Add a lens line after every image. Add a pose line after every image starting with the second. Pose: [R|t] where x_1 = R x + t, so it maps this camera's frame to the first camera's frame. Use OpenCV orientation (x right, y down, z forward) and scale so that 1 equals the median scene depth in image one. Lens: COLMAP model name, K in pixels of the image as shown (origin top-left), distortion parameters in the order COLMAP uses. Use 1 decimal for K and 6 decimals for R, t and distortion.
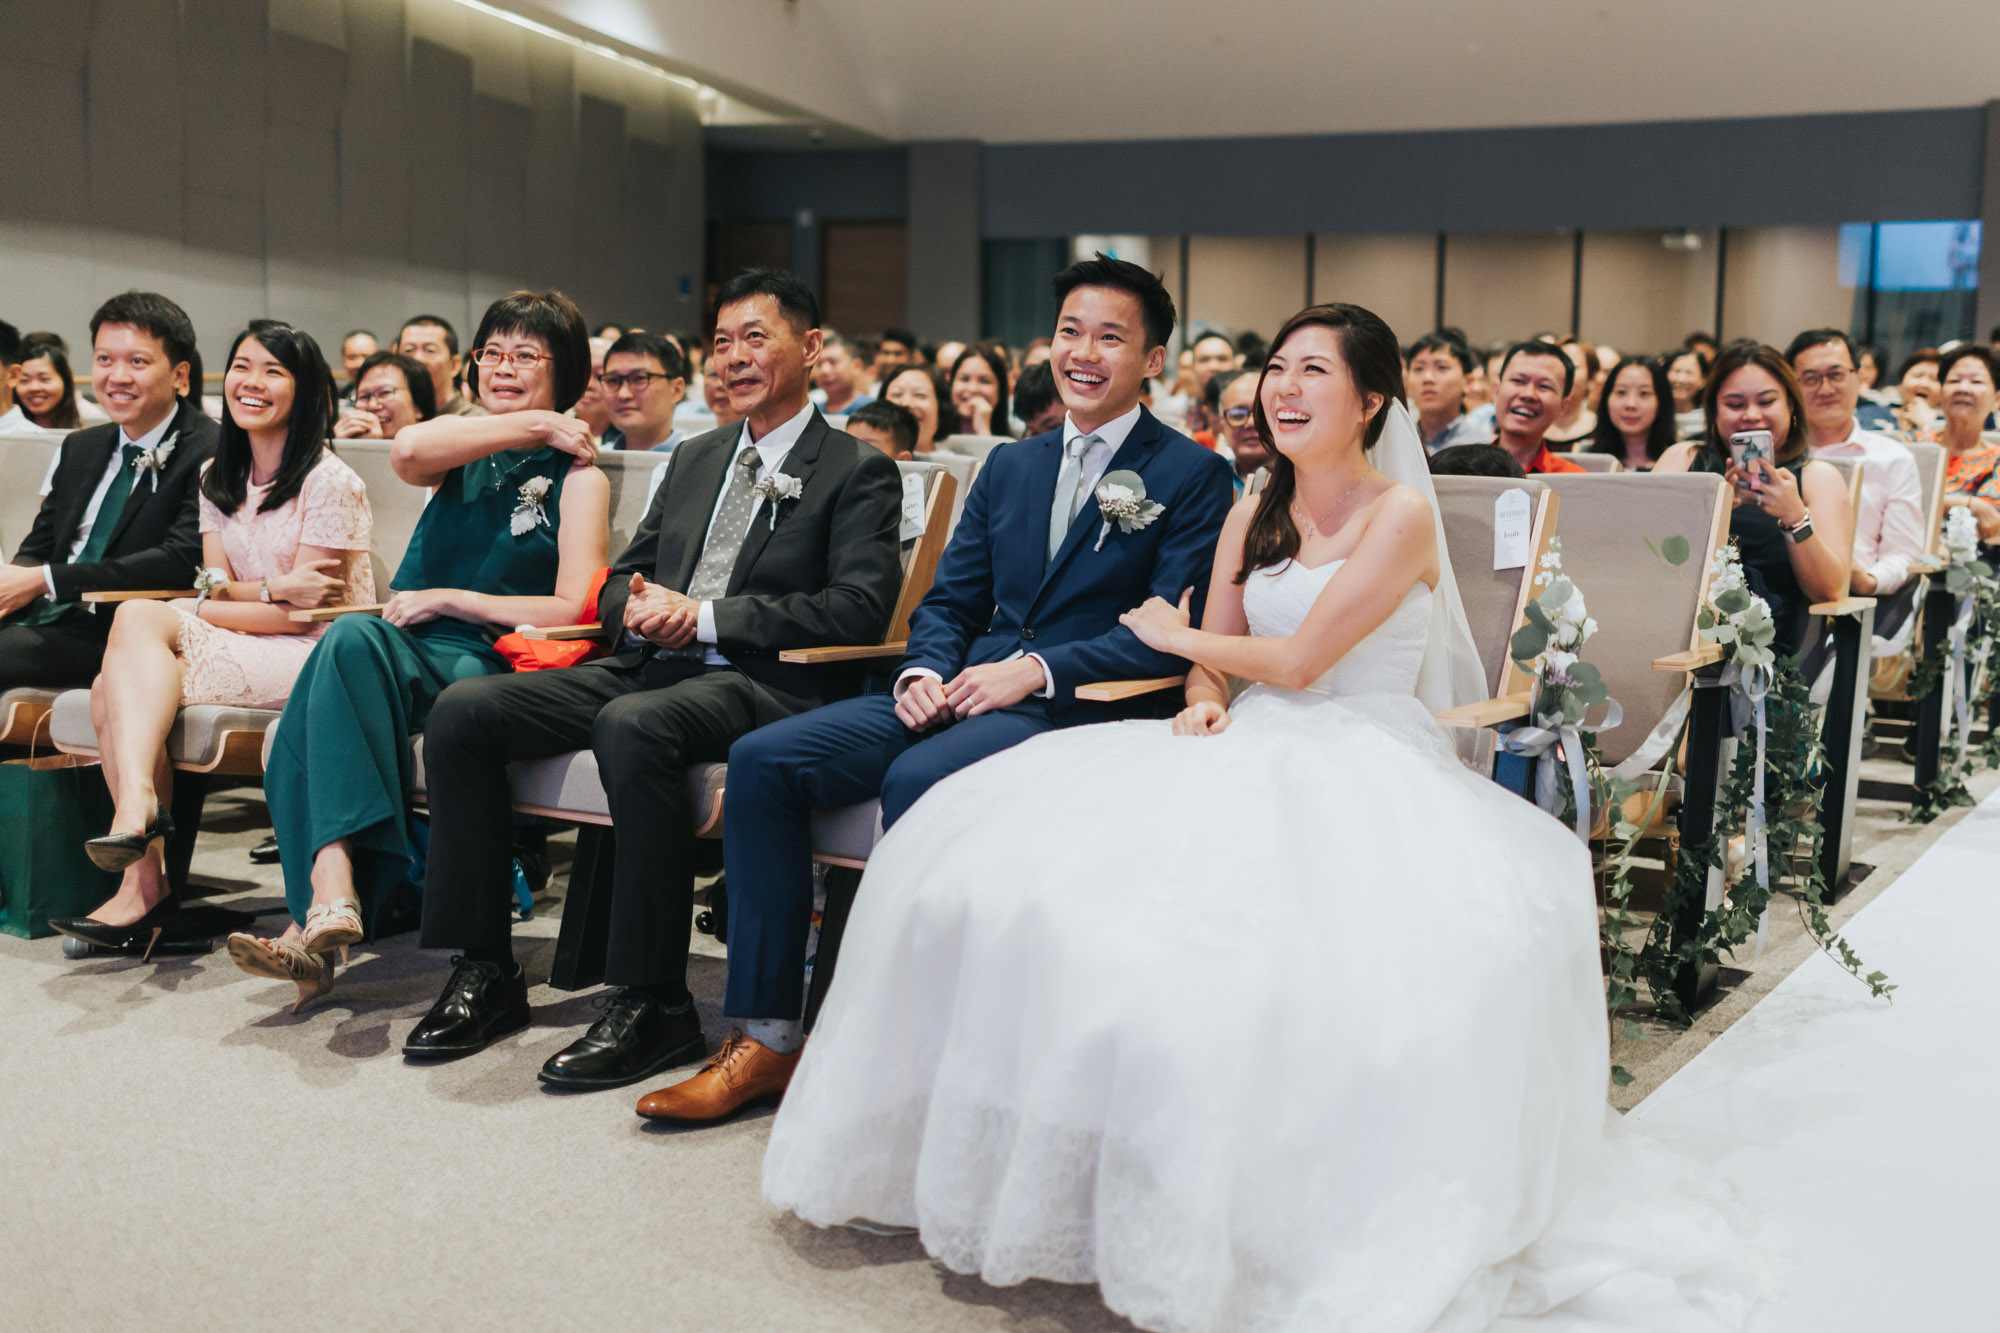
lens RADIAL K [[2284.0, 0, 1001.5], [0, 2284.0, 673.3], [0, 0, 1]] dist [-0.004352, 0.000000]
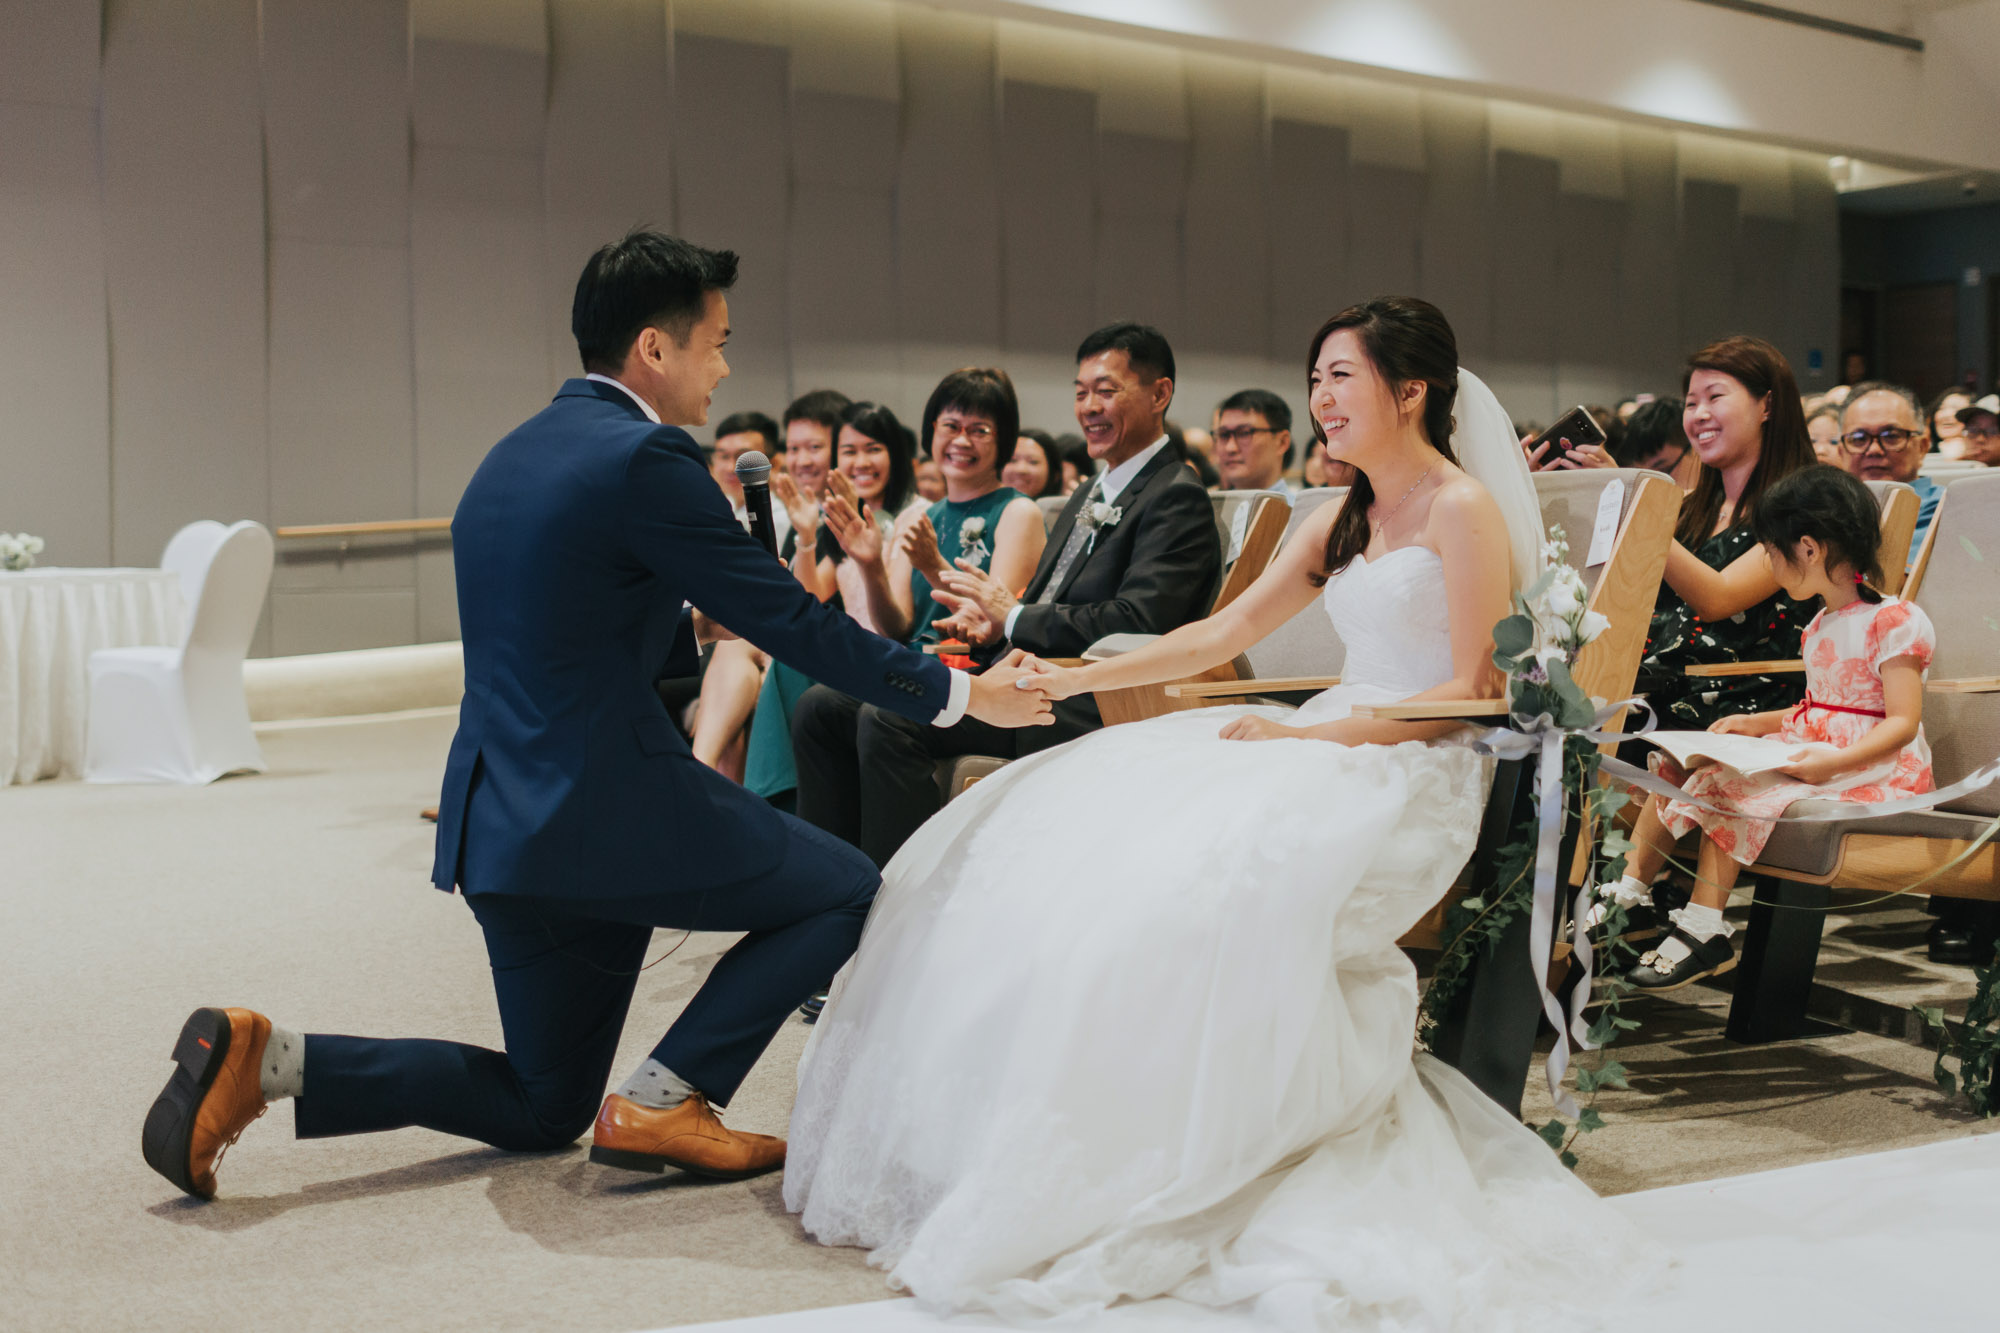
lens RADIAL K [[2003.8, 0, 1000.5], [0, 2003.8, 664.4], [0, 0, 1]] dist [-0.000823, 0.000000]
pose [[0.794056, -0.000271, -0.607844, 0.464127], [-0.017632, 0.999569, -0.023479, 0.016732], [0.607588, 0.029362, 0.793709, 0.165325]]
